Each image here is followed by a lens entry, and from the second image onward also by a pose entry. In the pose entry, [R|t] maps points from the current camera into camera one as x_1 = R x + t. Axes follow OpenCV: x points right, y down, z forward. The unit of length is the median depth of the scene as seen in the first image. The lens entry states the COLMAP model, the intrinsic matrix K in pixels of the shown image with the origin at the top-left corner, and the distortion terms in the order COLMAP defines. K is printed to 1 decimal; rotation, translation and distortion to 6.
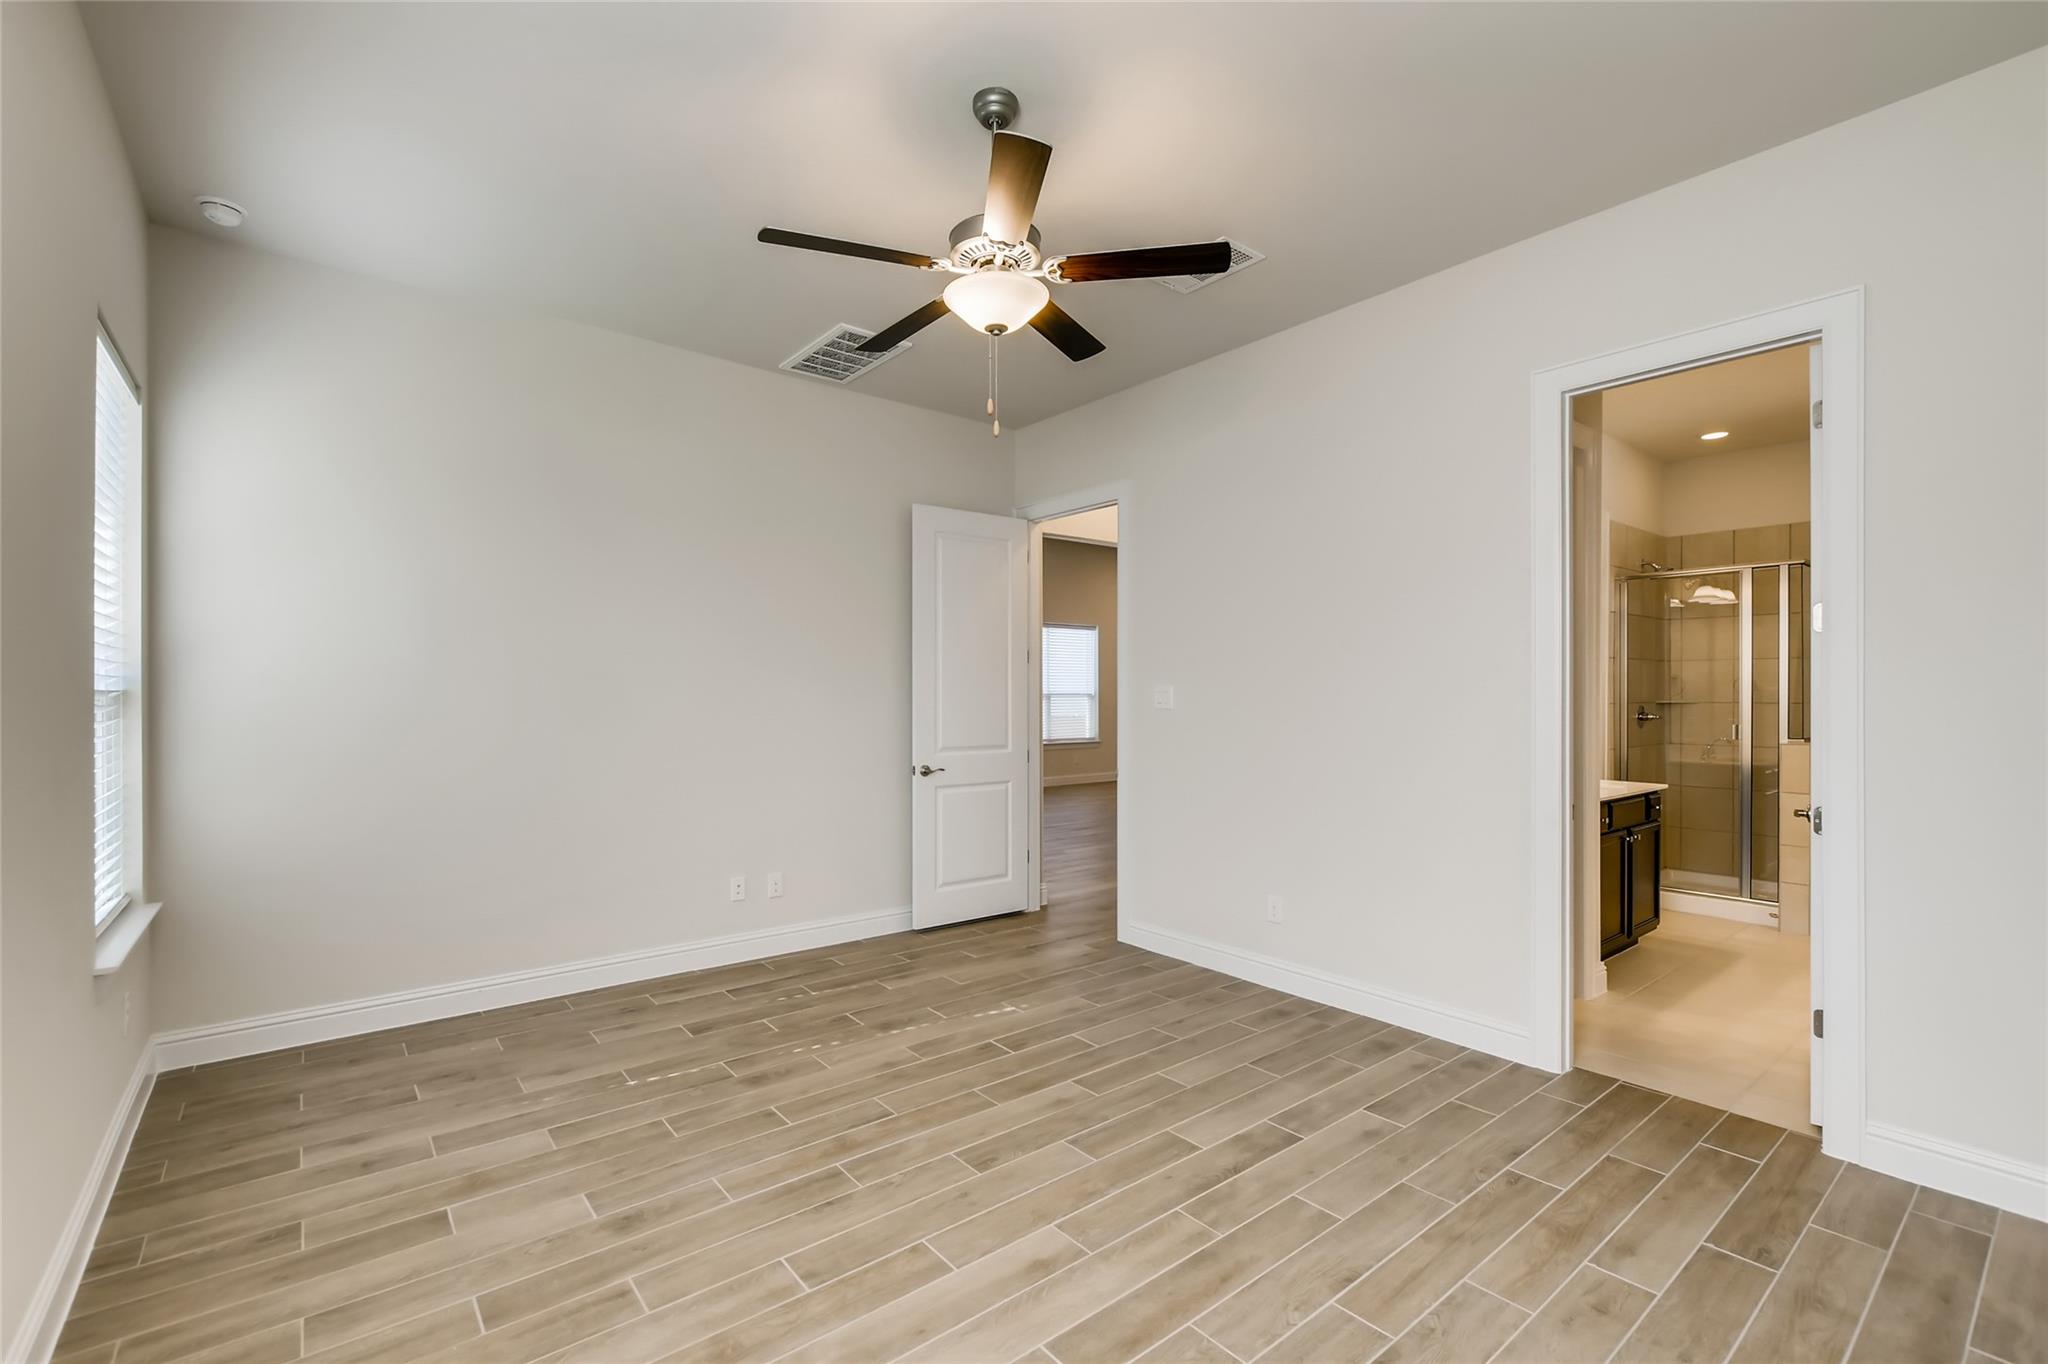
lens RADIAL K [[902.4, 0, 1024.0], [0, 902.4, 704.9], [0, 0, 1]] dist [0.000246, -0.000233]
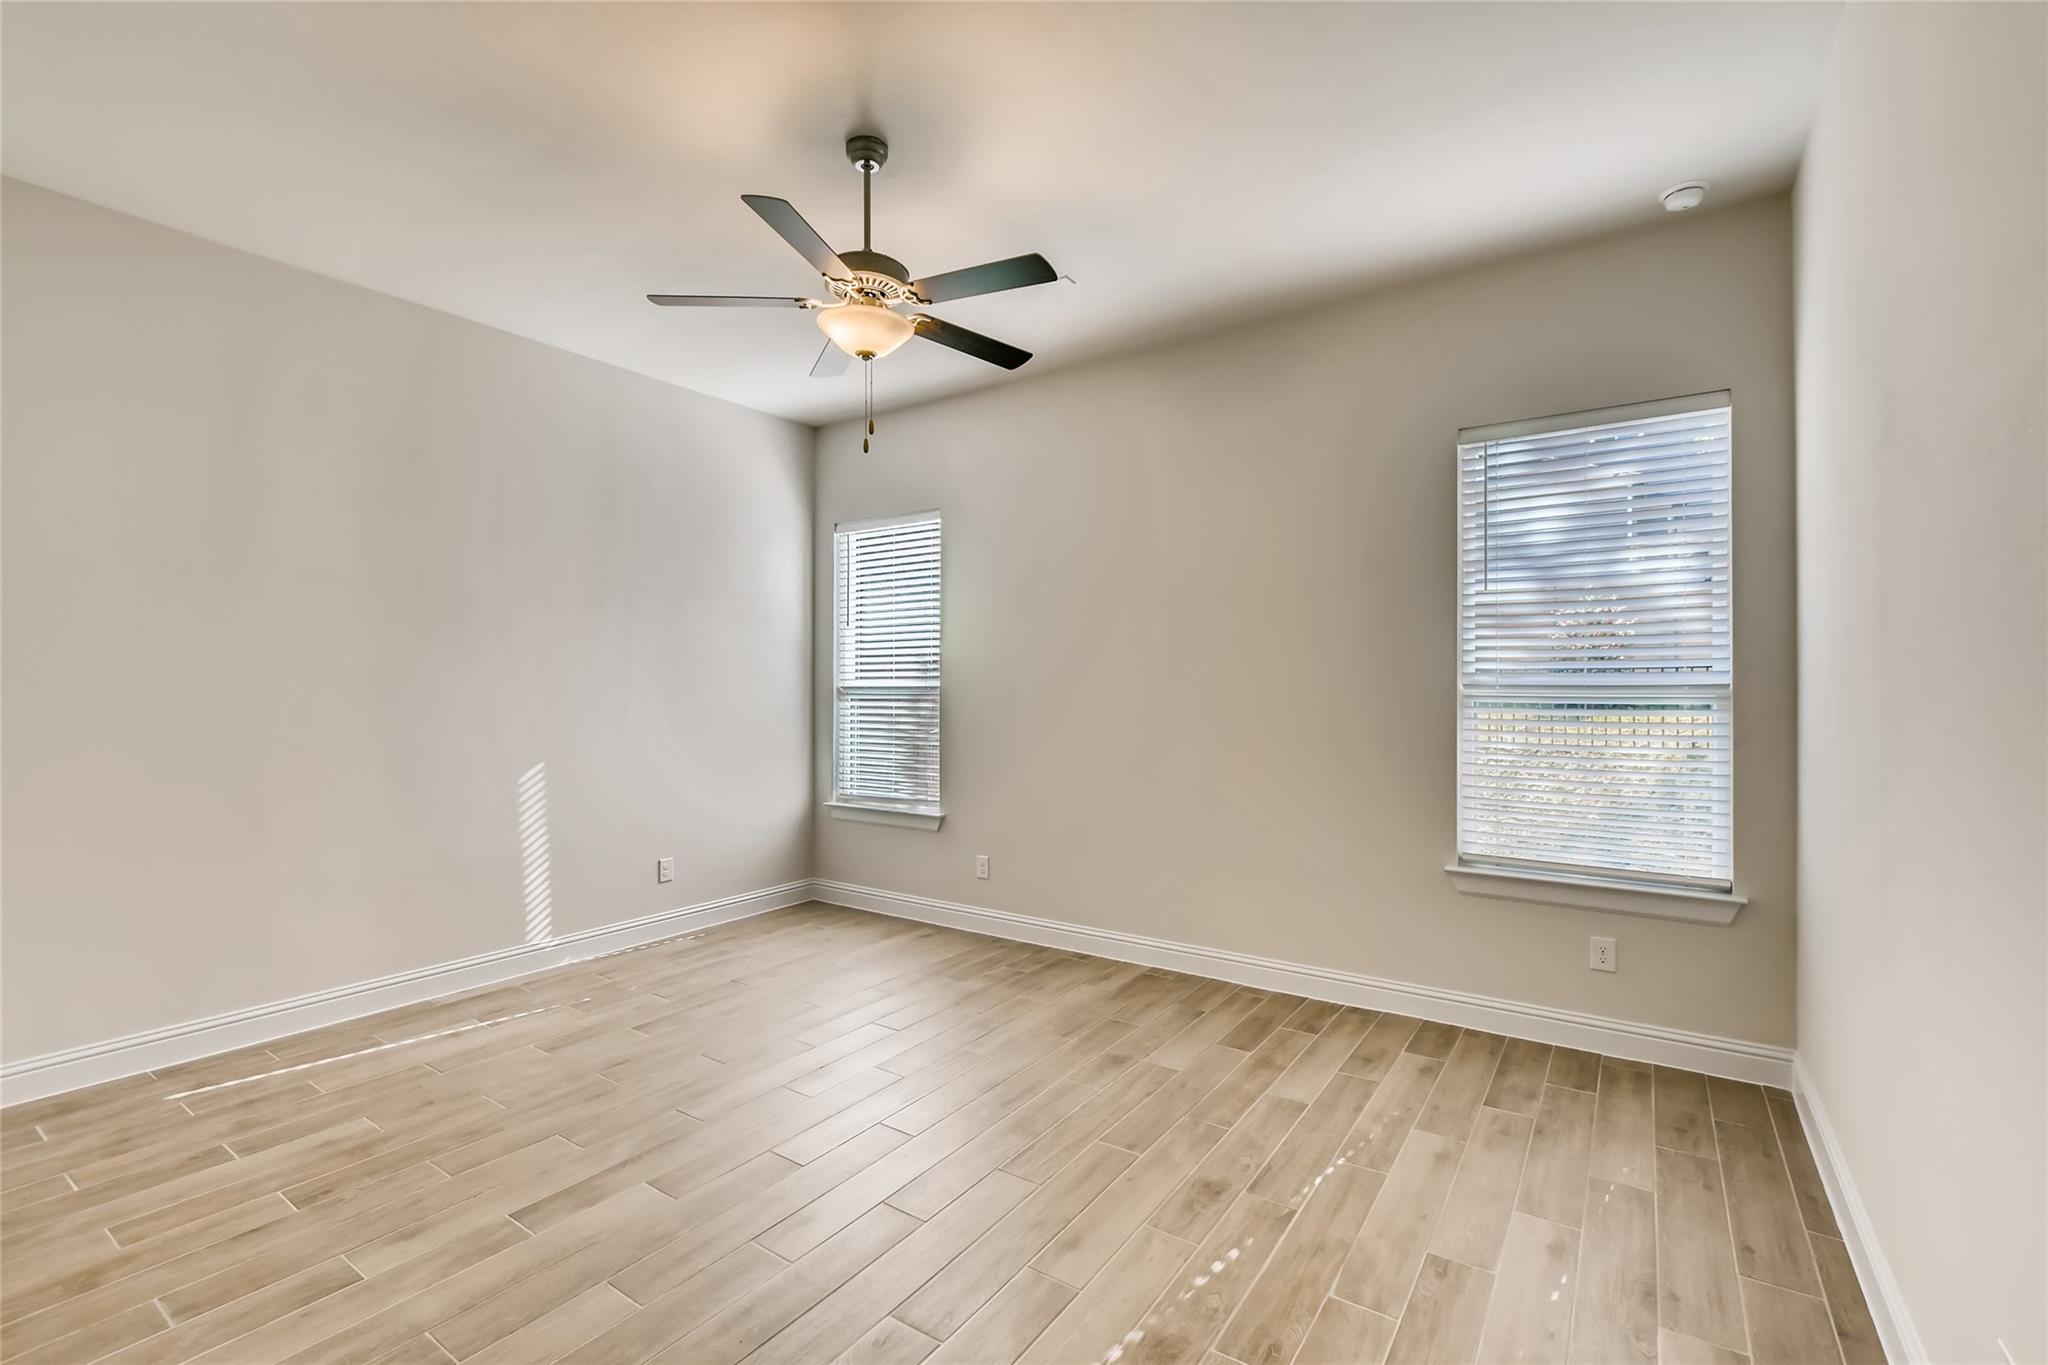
lens RADIAL K [[902.4, 0, 1024.0], [0, 902.4, 705.4], [0, 0, 1]] dist [0.000246, -0.000233]
pose [[-0.960000, 0.005545, -0.279945, 0.081028], [-0.003109, 0.999531, 0.030459, -0.023061], [0.279983, 0.030111, -0.959533, 1.934332]]
